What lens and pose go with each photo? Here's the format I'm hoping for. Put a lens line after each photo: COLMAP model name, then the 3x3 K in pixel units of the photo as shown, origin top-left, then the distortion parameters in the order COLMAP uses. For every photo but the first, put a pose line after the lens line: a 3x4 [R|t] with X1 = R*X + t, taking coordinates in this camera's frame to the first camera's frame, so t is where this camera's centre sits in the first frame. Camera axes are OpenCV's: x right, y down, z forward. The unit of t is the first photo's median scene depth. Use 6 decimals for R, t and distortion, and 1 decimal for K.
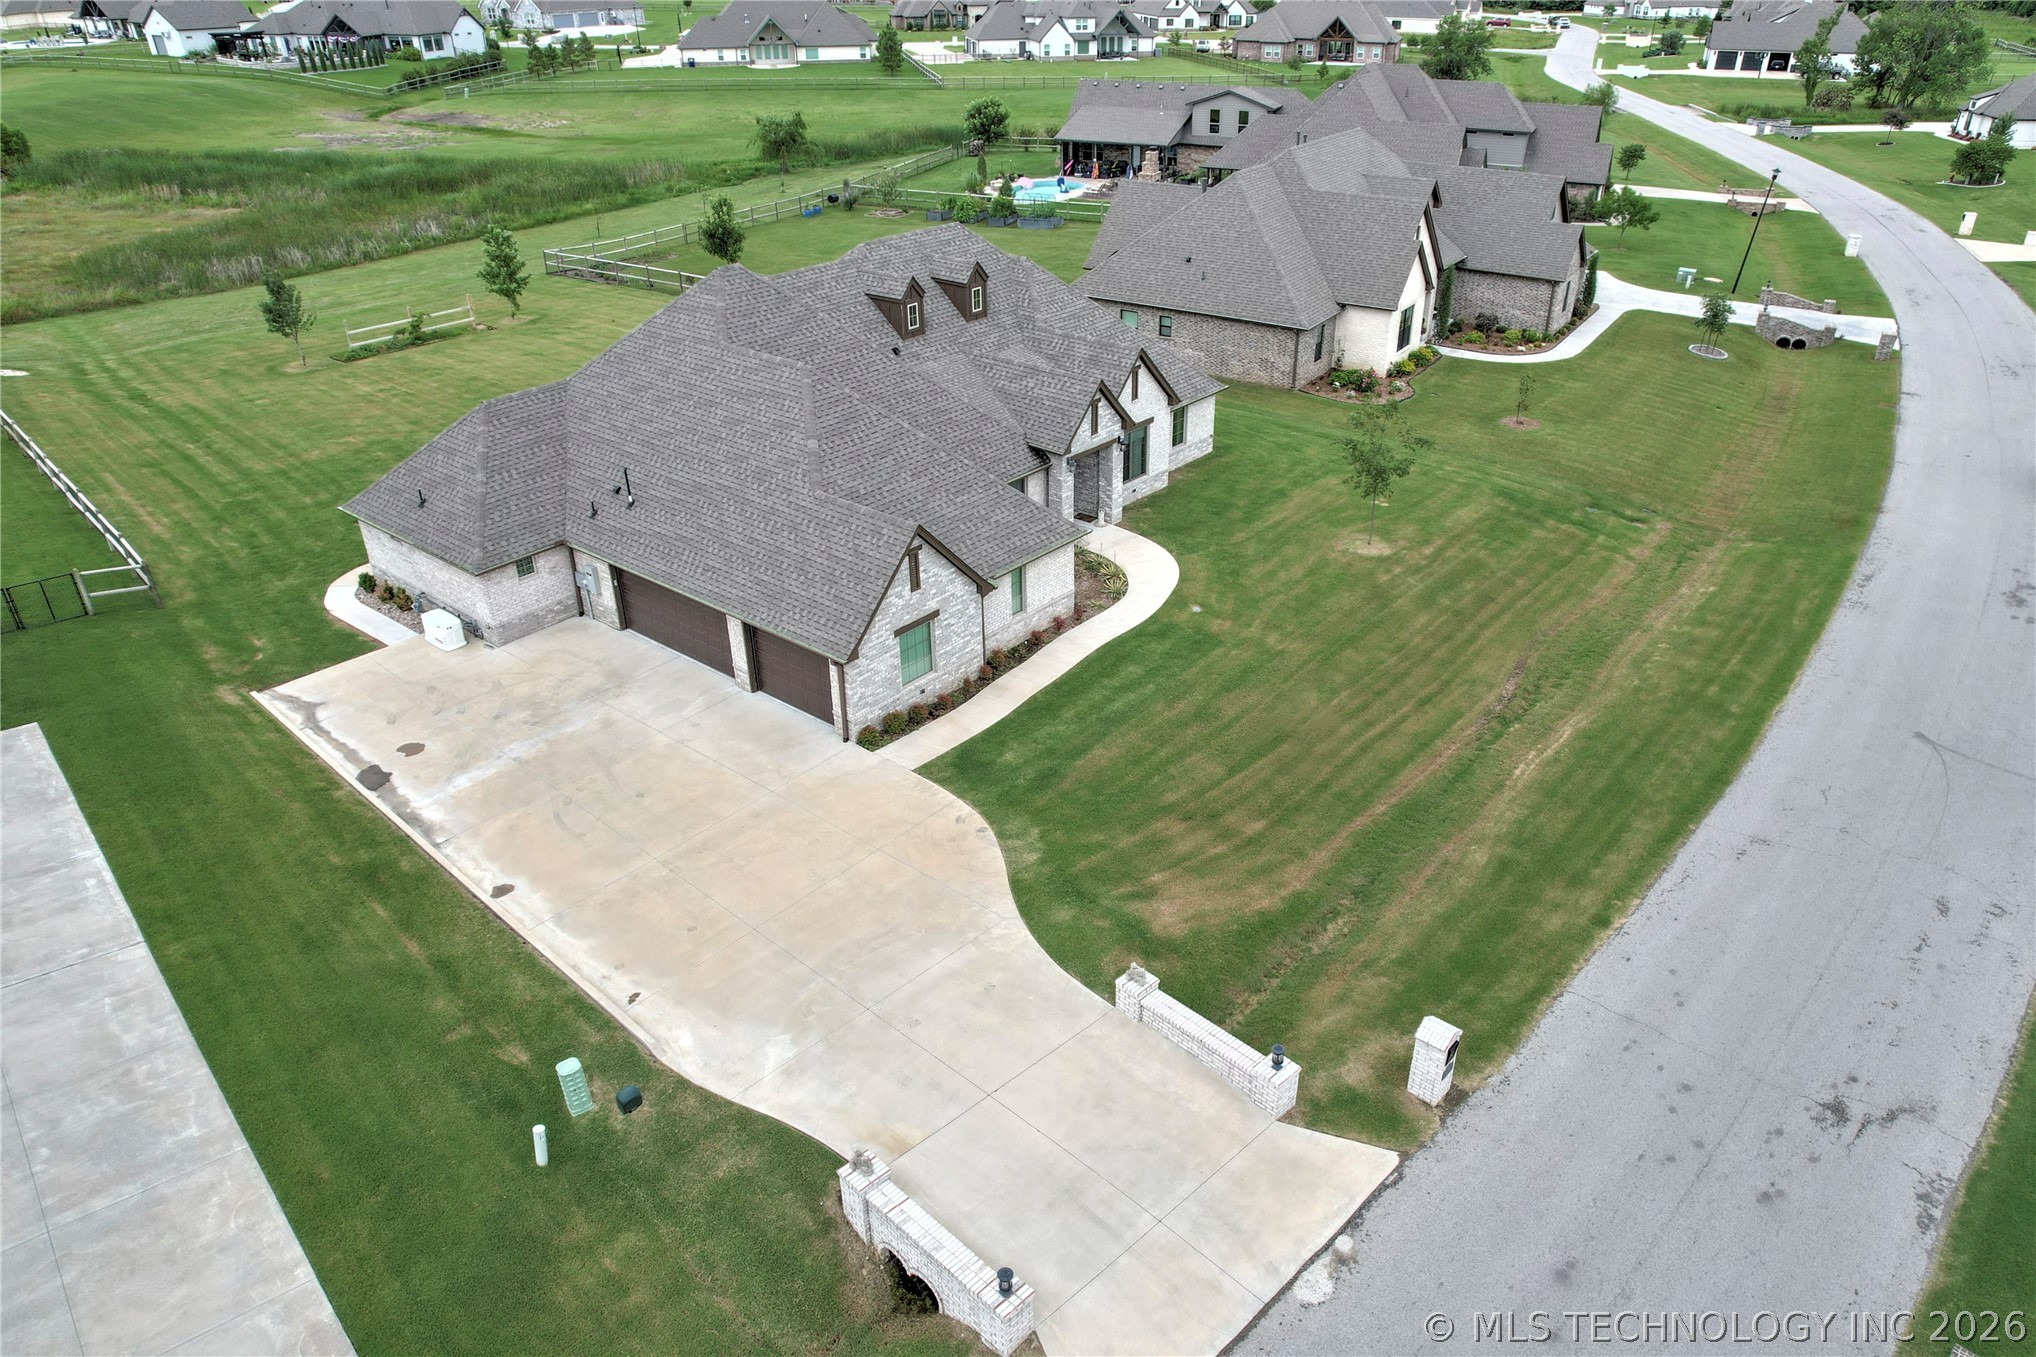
lens RADIAL K [[1342.0, 0, 1059.1], [0, 1342.0, 742.4], [0, 0, 1]] dist [-0.076013, 0.061515]
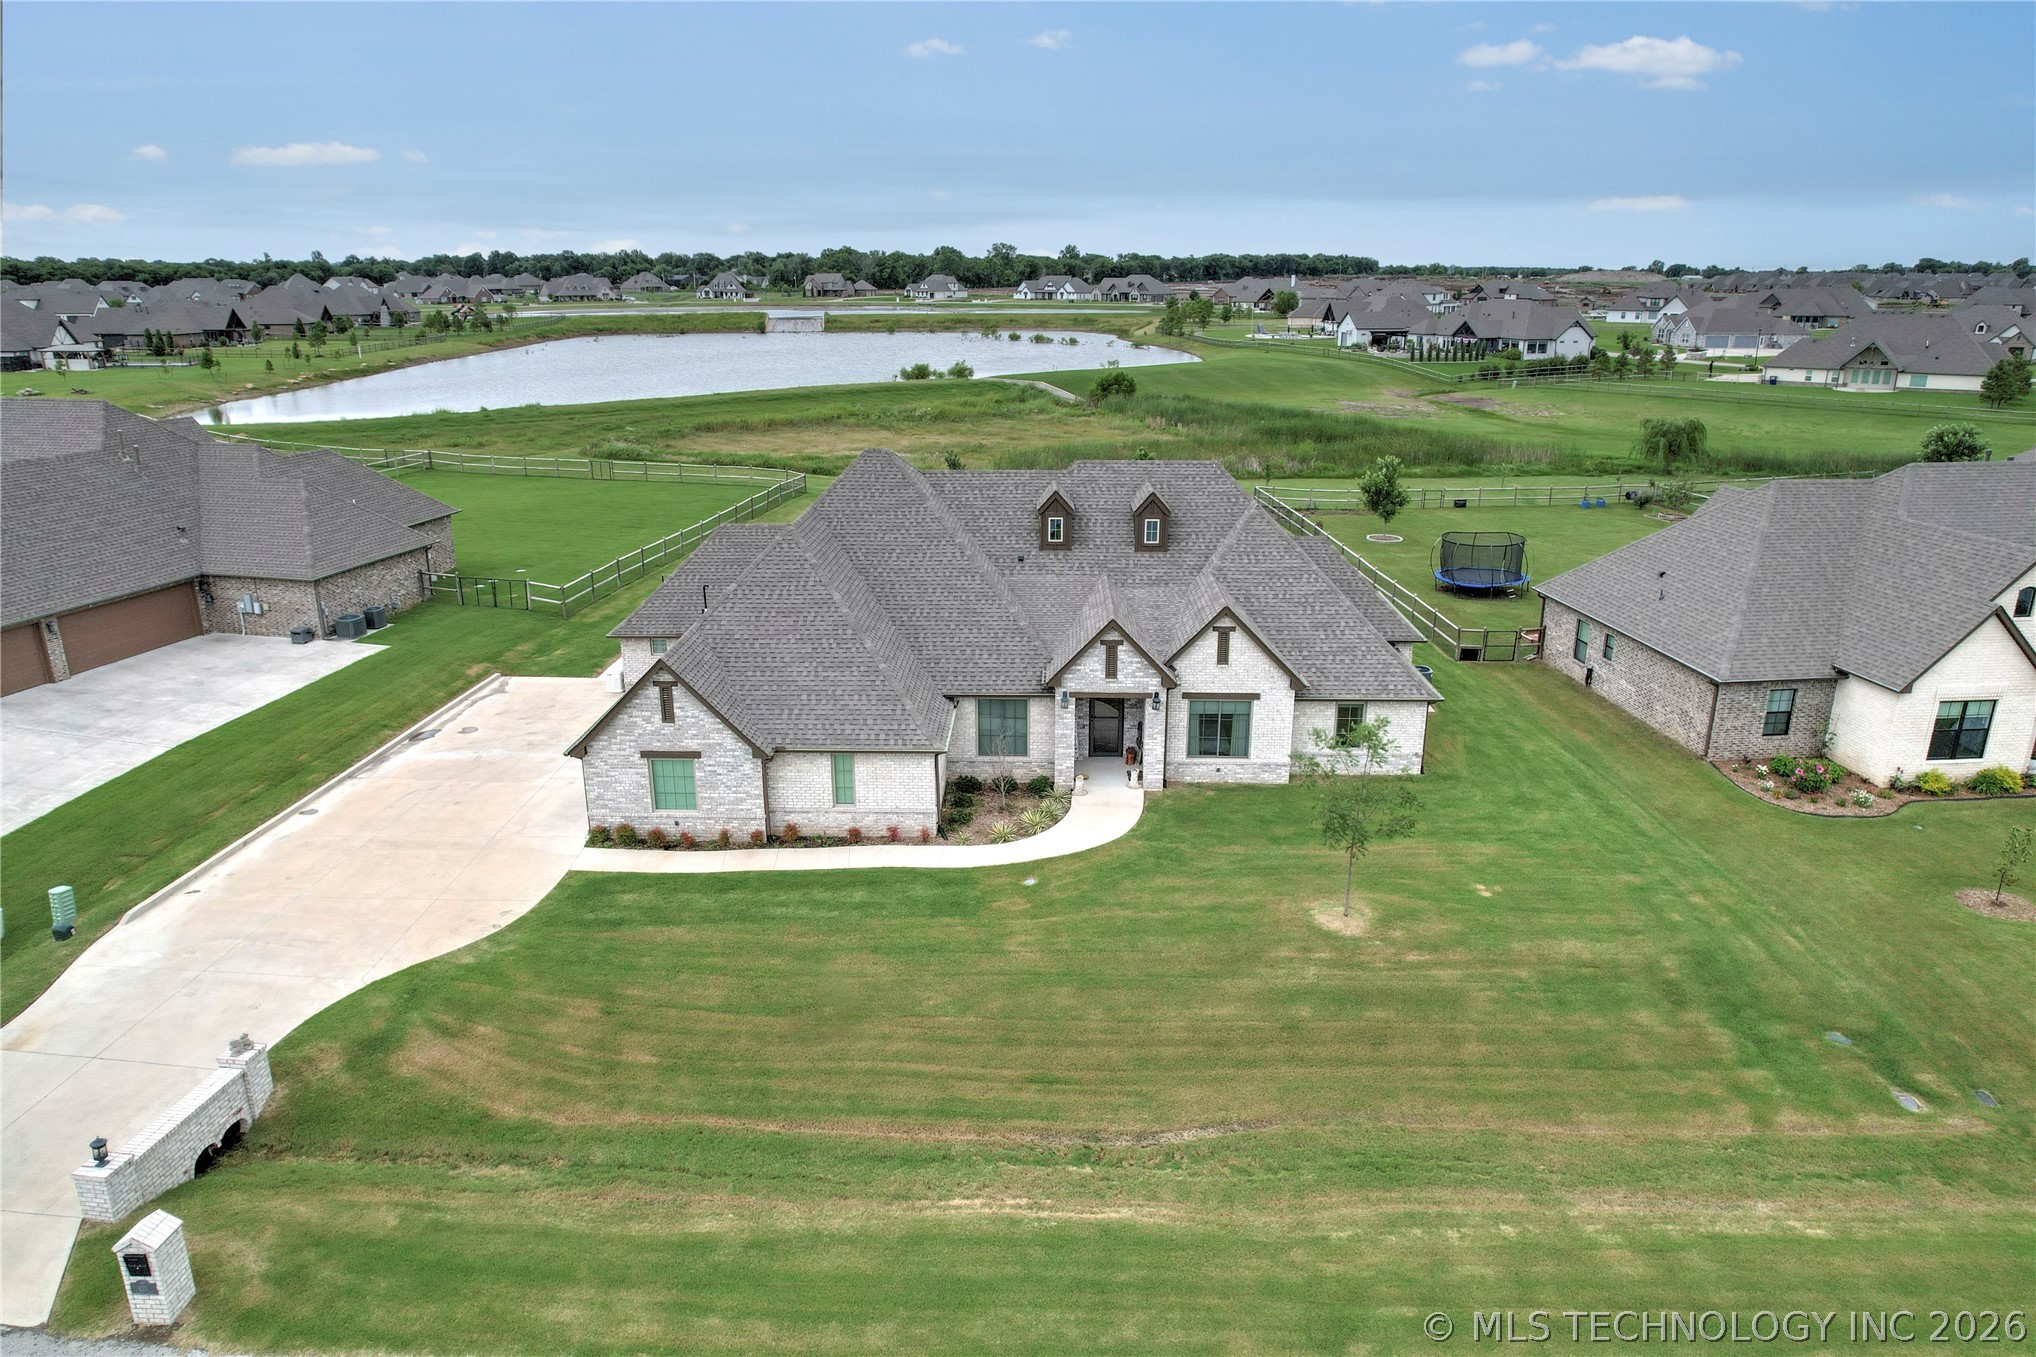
lens RADIAL K [[1292.0, 0, 1018.0], [0, 1292.0, 678.5], [0, 0, 1]] dist [-0.076756, 0.066459]
pose [[0.611792, 0.235910, -0.755021, 0.670892], [-0.414720, 0.908451, -0.052198, -0.169433], [0.673586, 0.345057, 0.653619, 0.421828]]
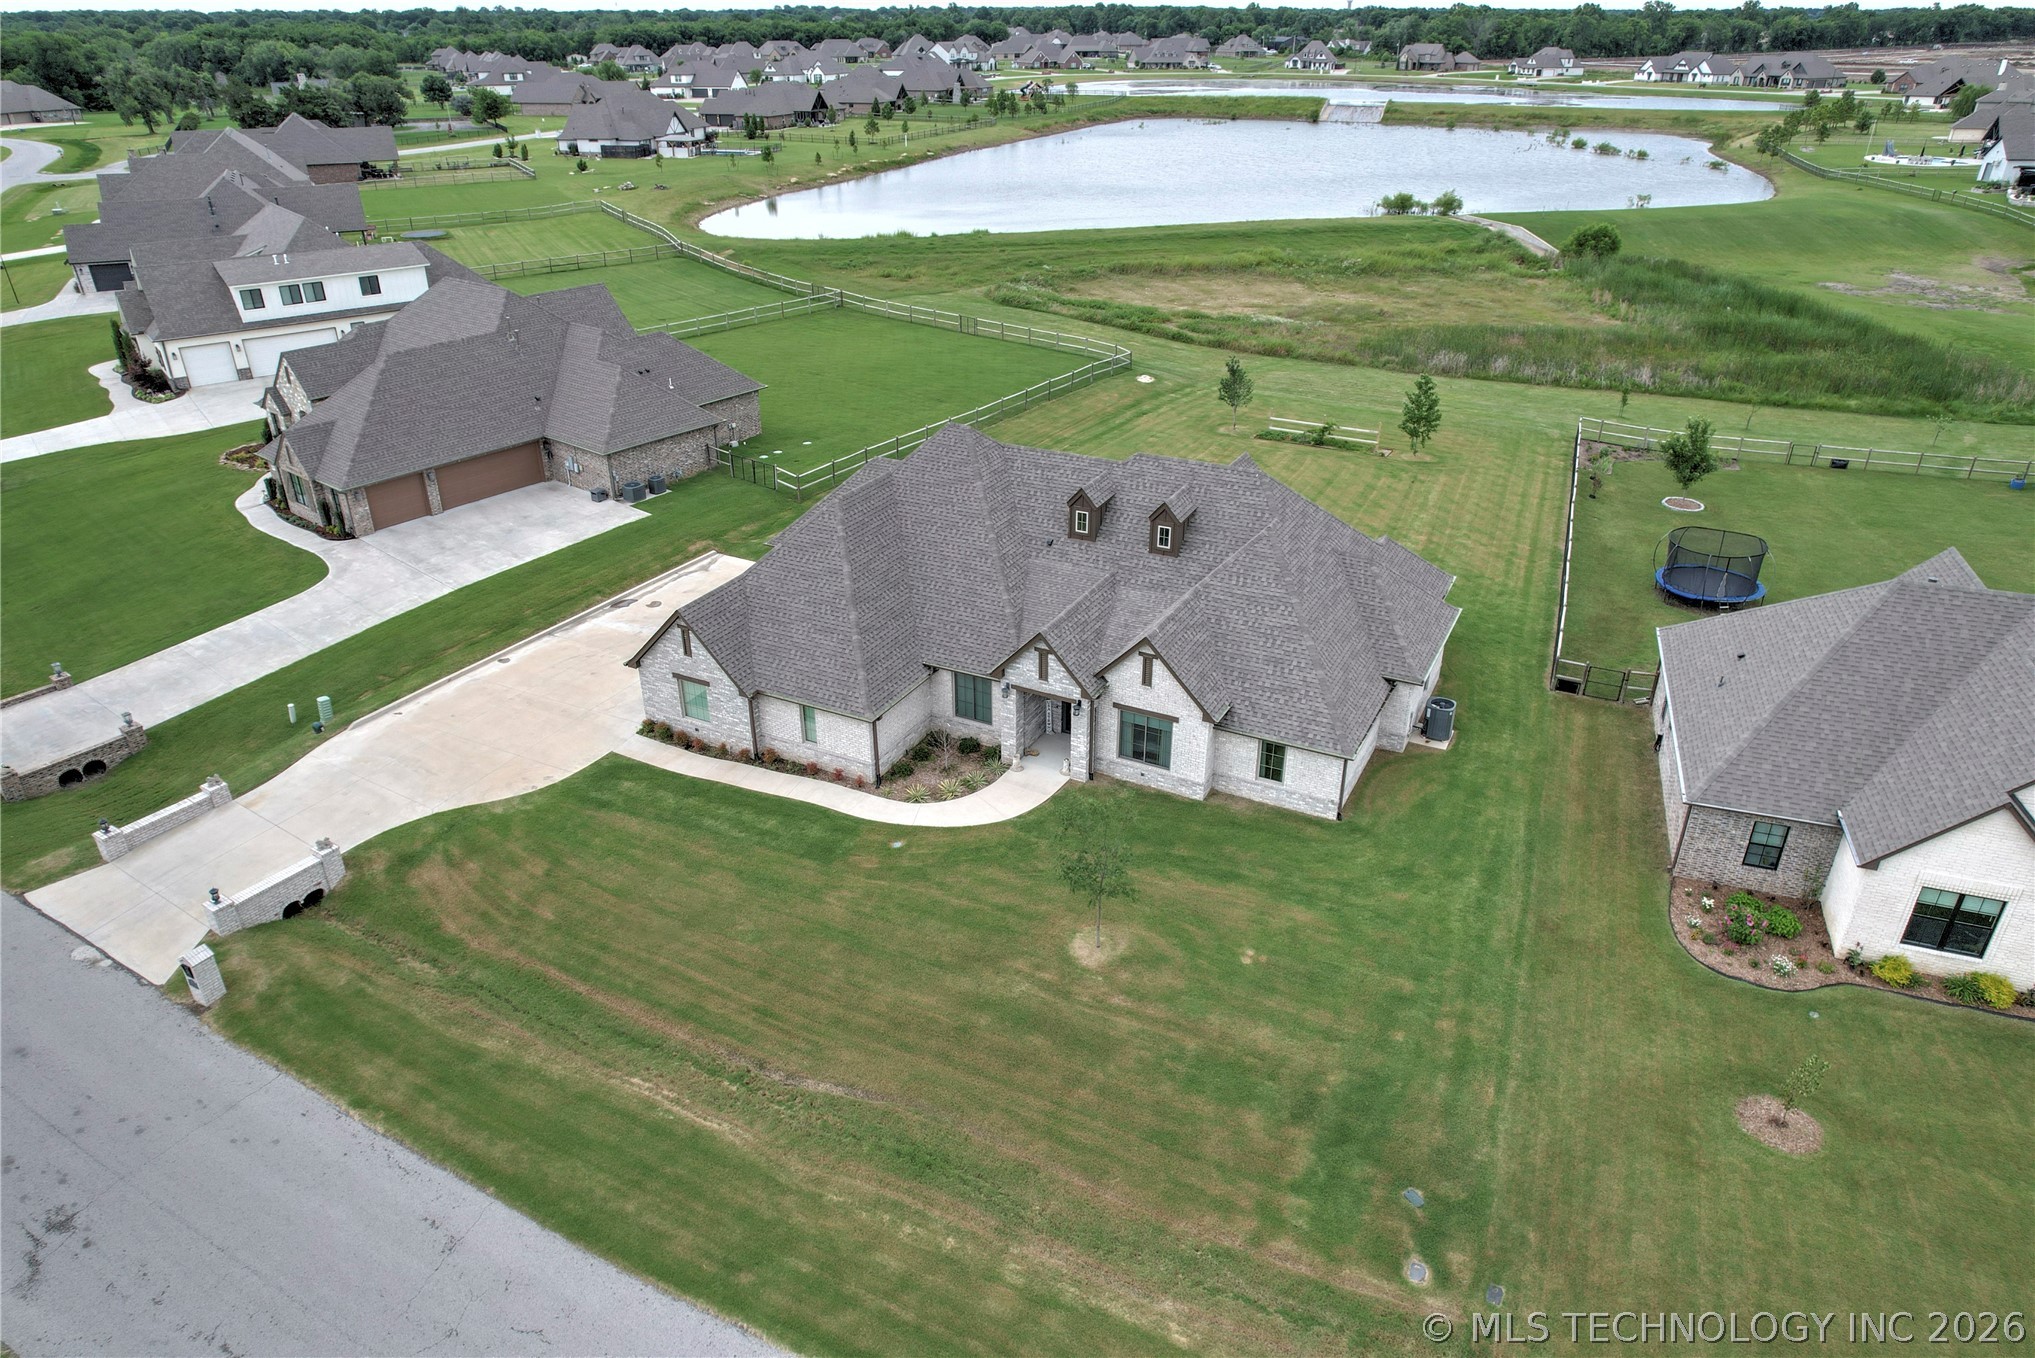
lens RADIAL K [[1291.4, 0, 1017.5], [0, 1291.4, 679.0], [0, 0, 1]] dist [-0.076756, 0.066459]
pose [[0.211097, 0.444973, -0.870308, 0.915675], [-0.512593, 0.808517, 0.289048, -0.530163], [0.832278, 0.385097, 0.398766, 0.630216]]
